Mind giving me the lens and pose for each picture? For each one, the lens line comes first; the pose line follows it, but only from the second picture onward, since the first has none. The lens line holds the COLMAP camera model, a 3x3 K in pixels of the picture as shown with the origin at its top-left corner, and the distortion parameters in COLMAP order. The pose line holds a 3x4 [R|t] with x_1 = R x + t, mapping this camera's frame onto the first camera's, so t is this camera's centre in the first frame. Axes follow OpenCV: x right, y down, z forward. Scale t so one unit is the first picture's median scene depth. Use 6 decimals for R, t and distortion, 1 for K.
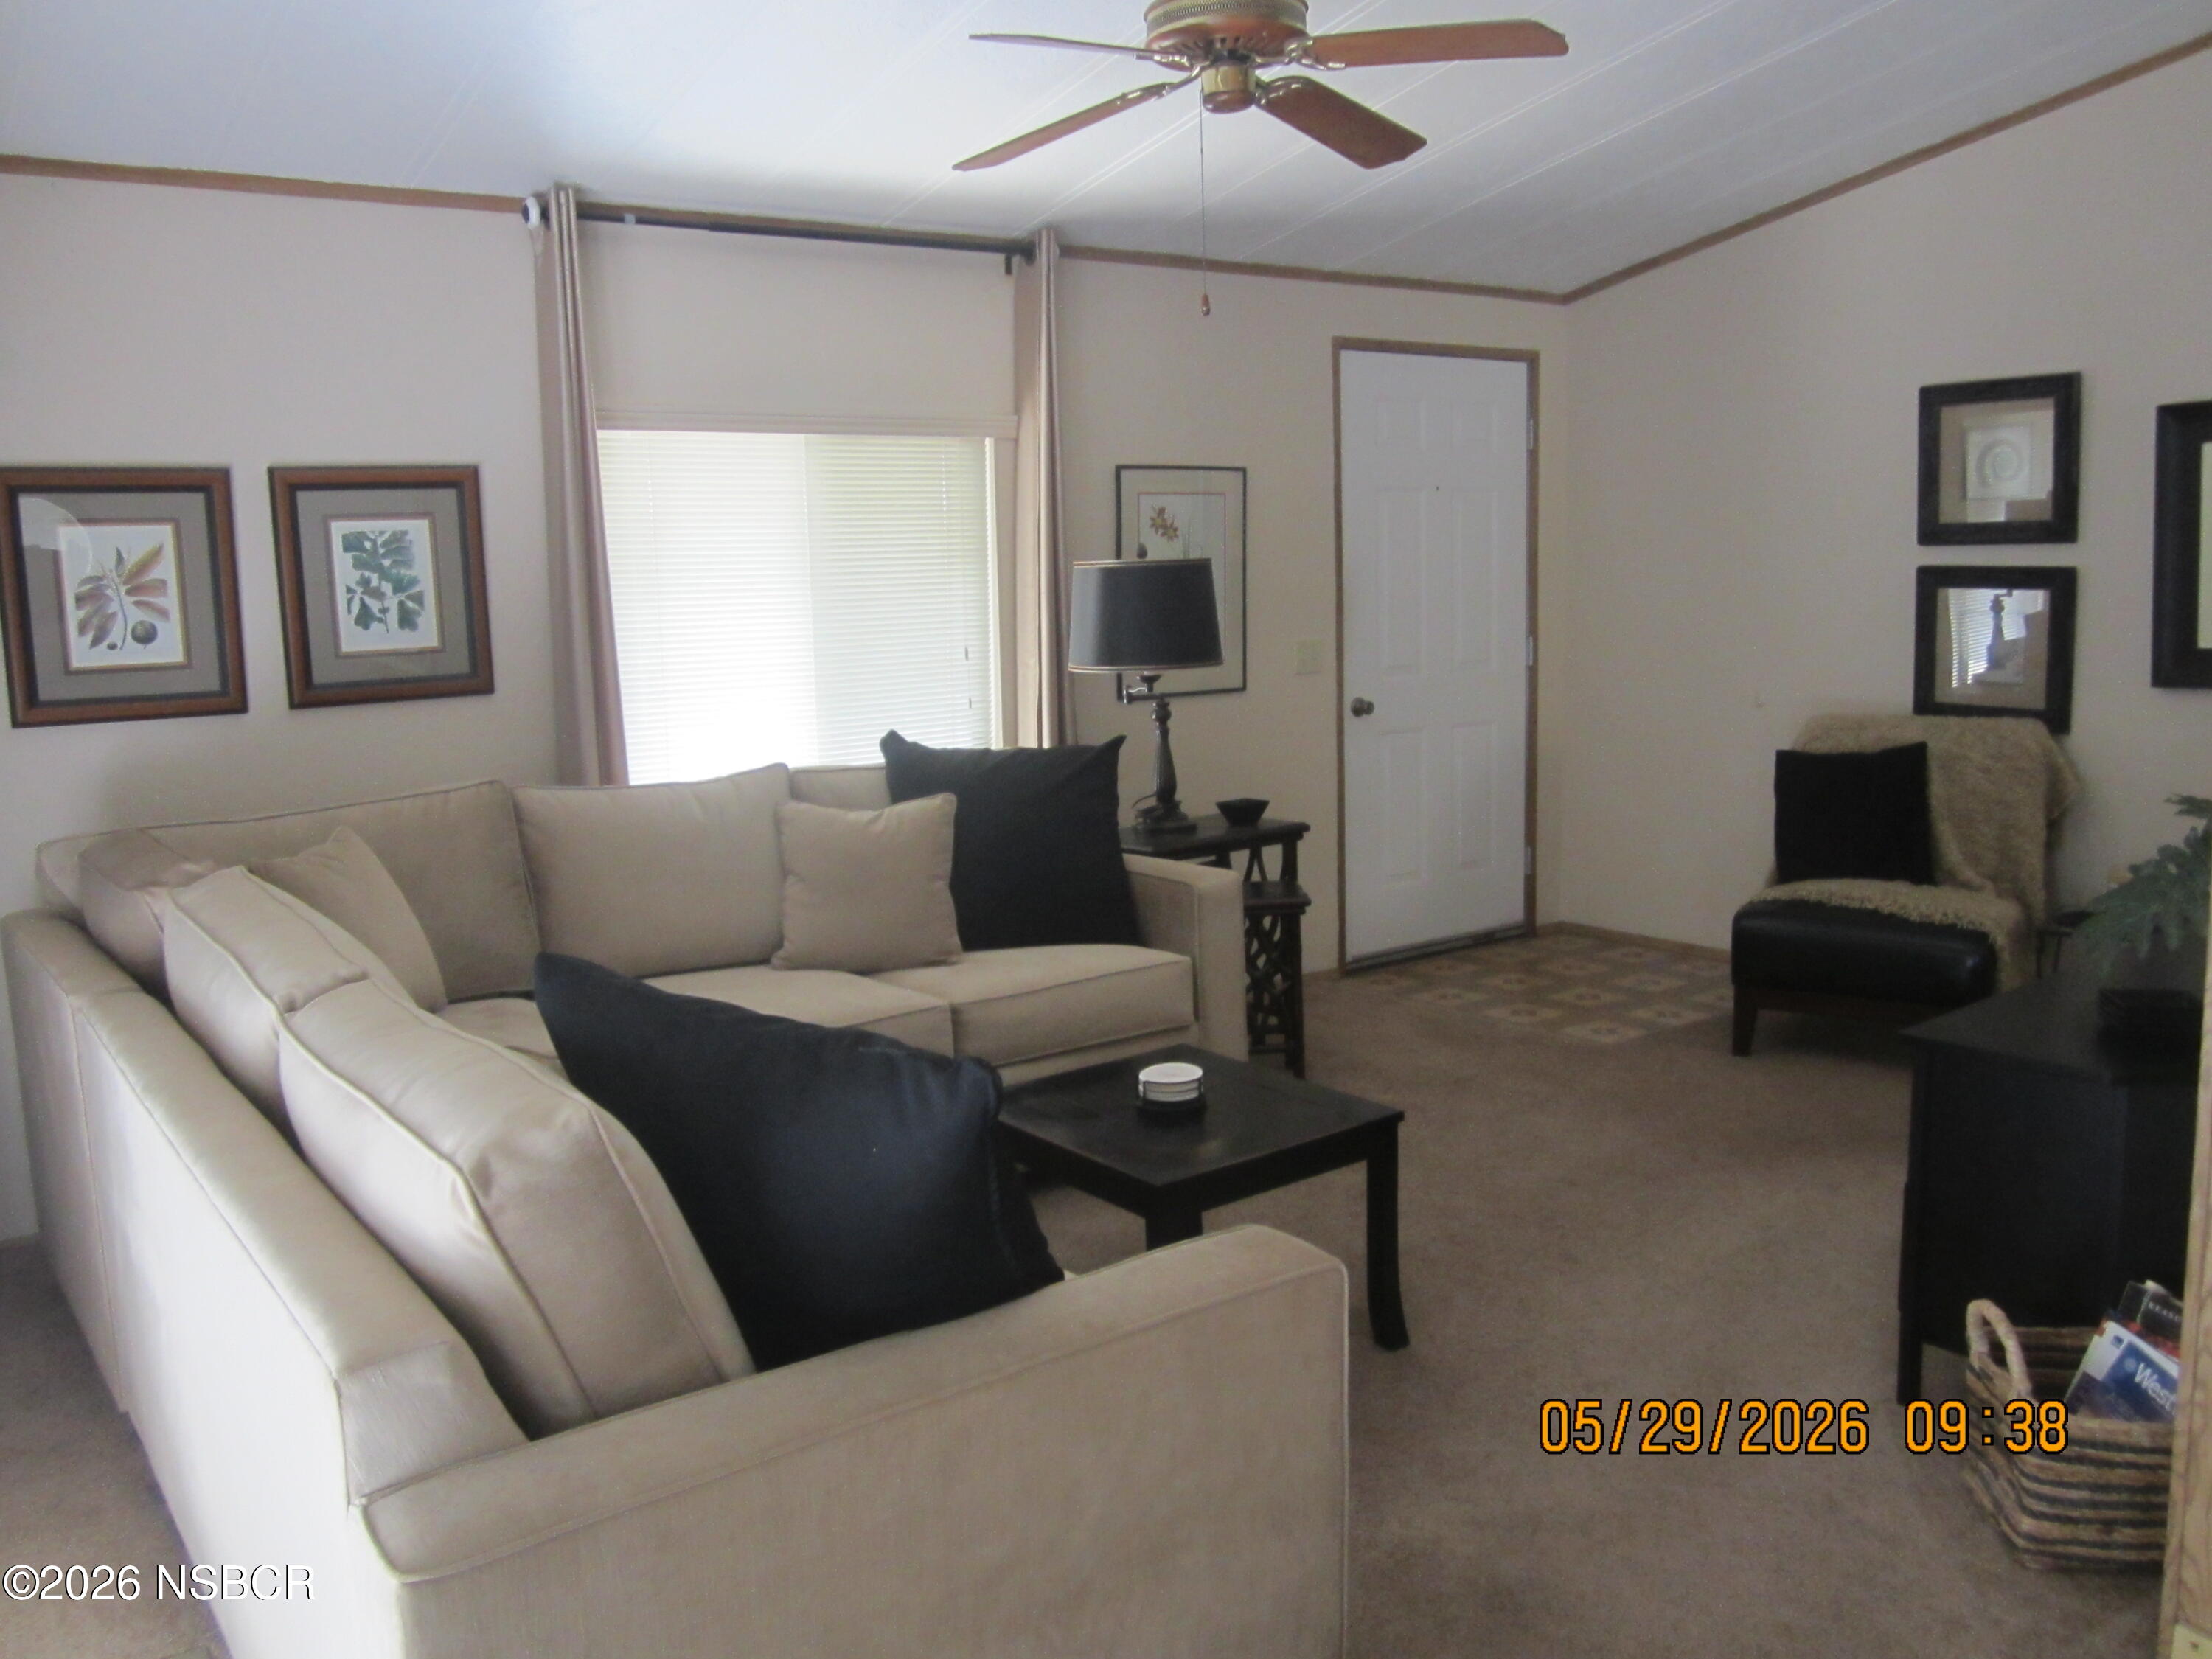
lens RADIAL K [[1793.6, 0, 1106.0], [0, 1793.6, 829.5], [0, 0, 1]] dist [-0.029067, 0.001077]
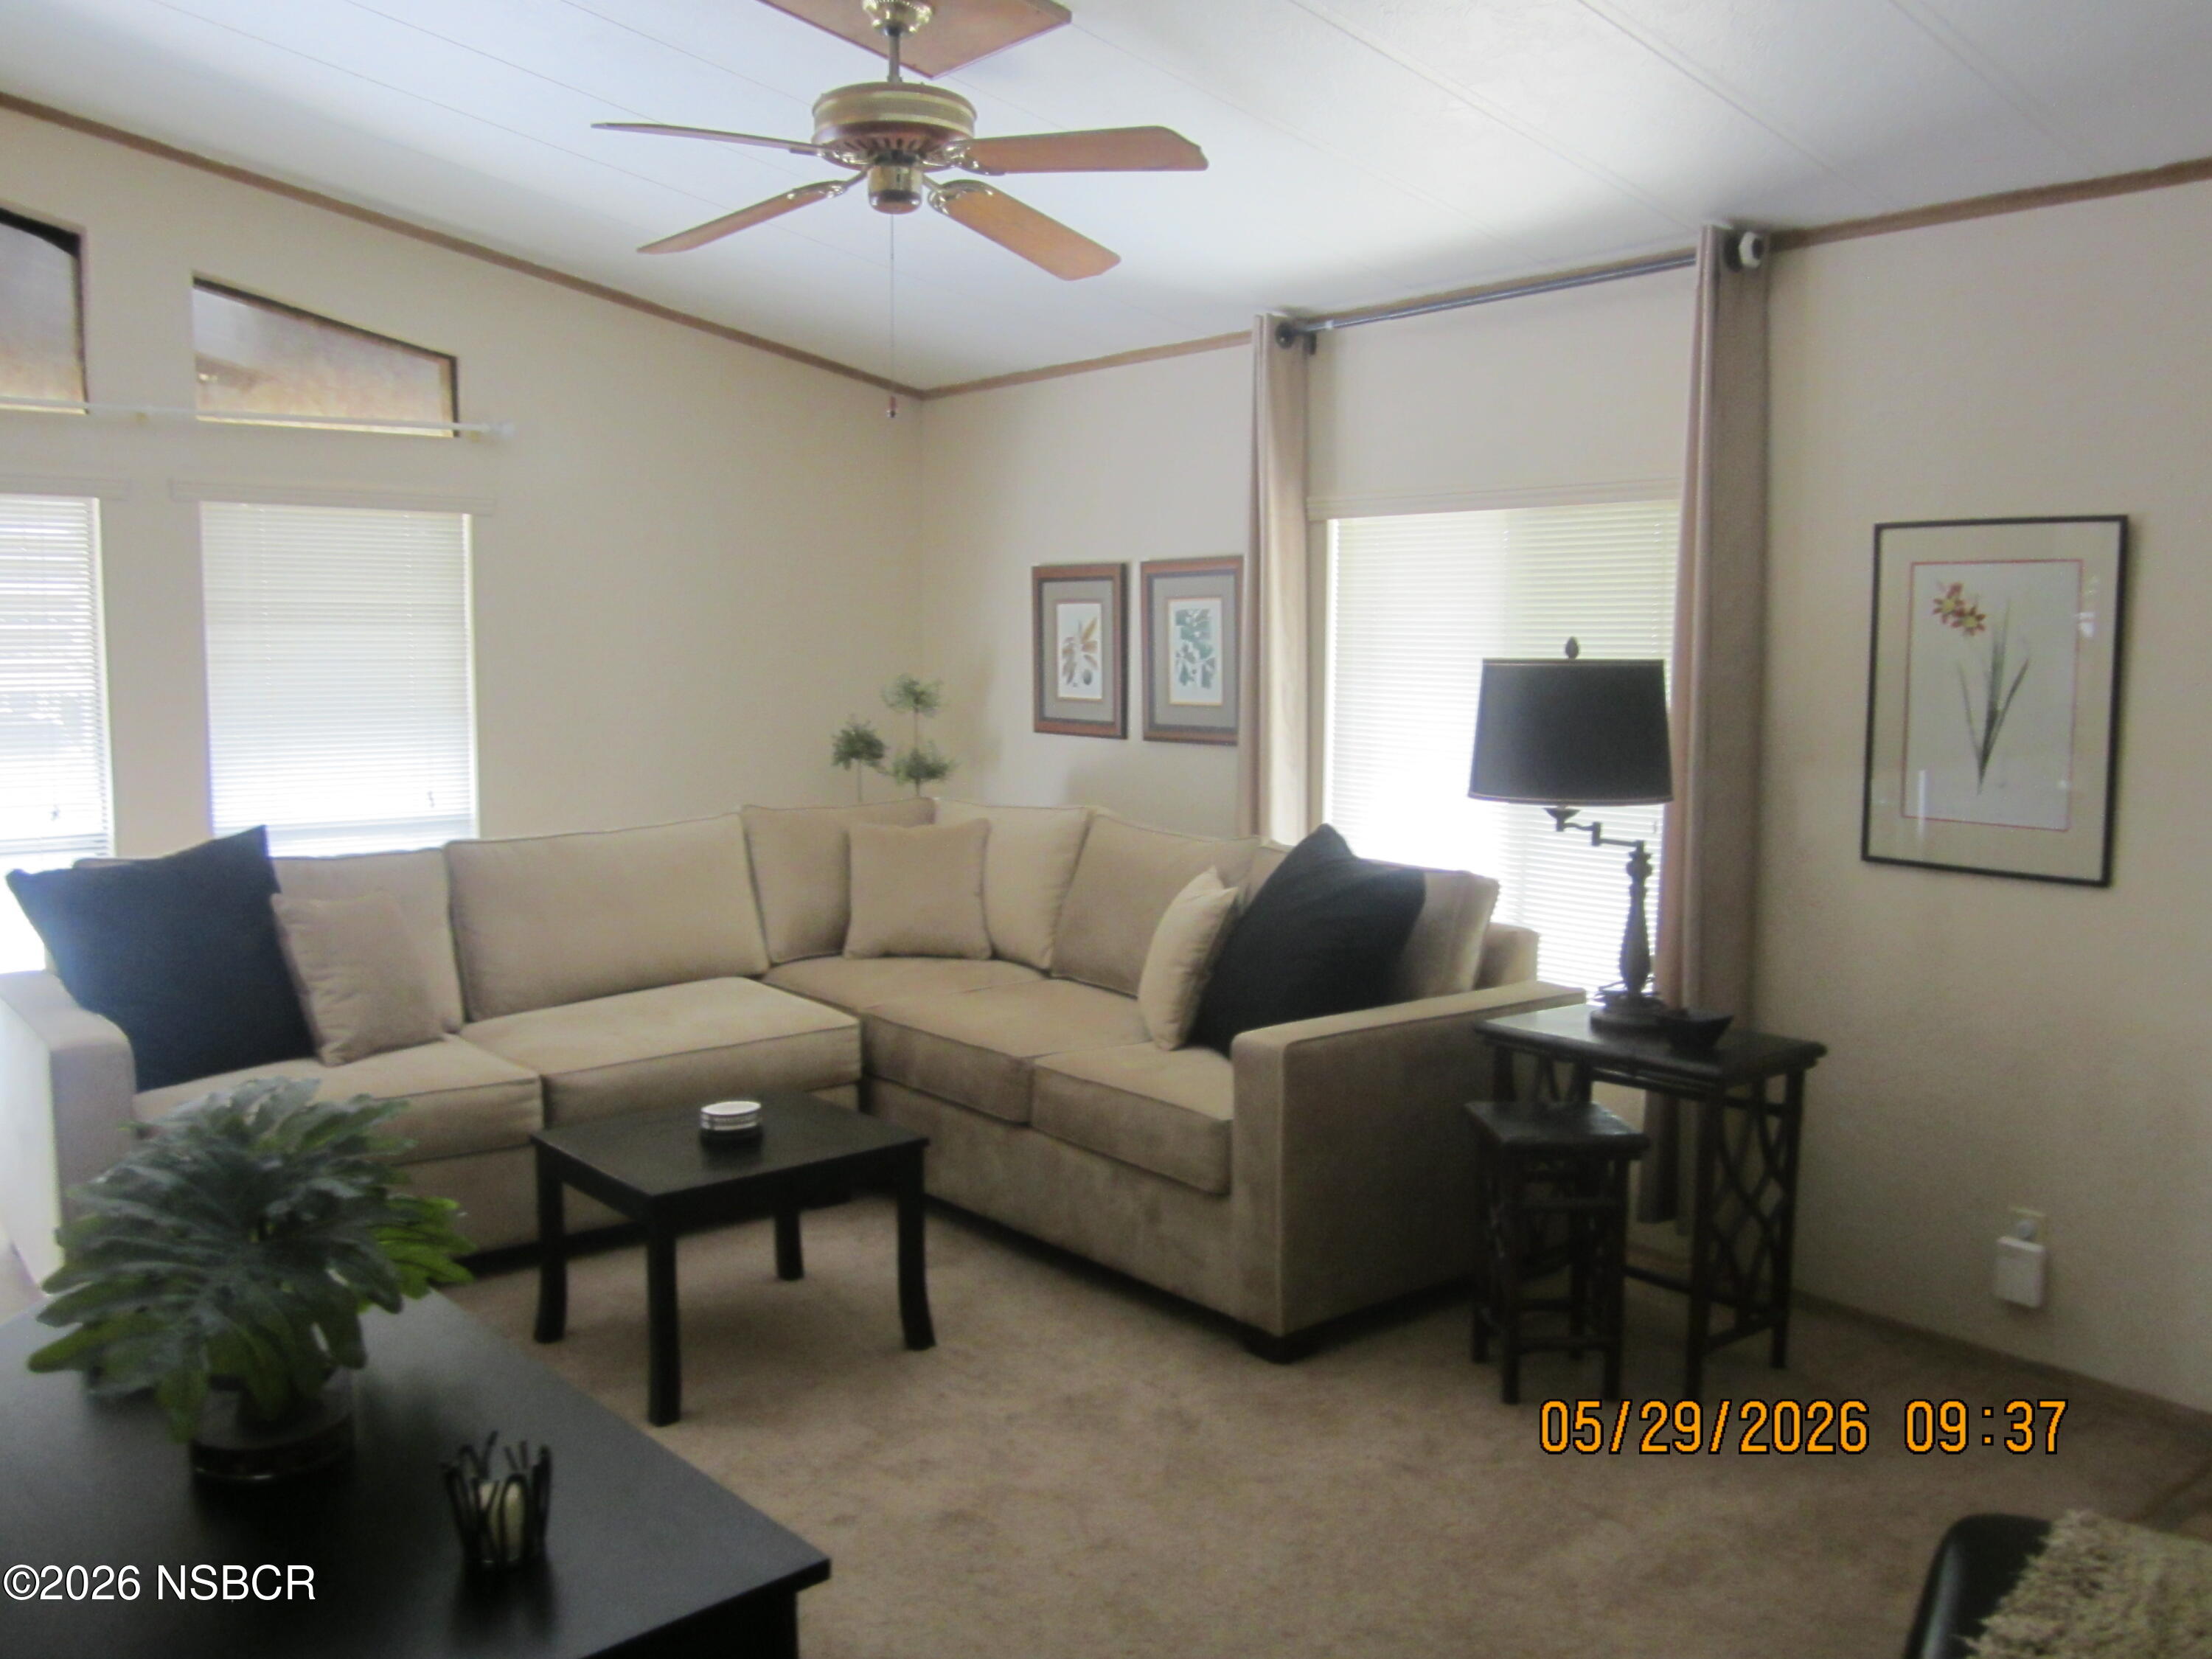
lens RADIAL K [[1996.8, 0, 1106.0], [0, 1996.8, 829.5], [0, 0, 1]] dist [-0.001015, -0.002016]
pose [[0.021755, 0.123224, -0.992140, 1.019002], [-0.158506, 0.980249, 0.118271, -0.171956], [0.987118, 0.154687, 0.040857, 0.905321]]
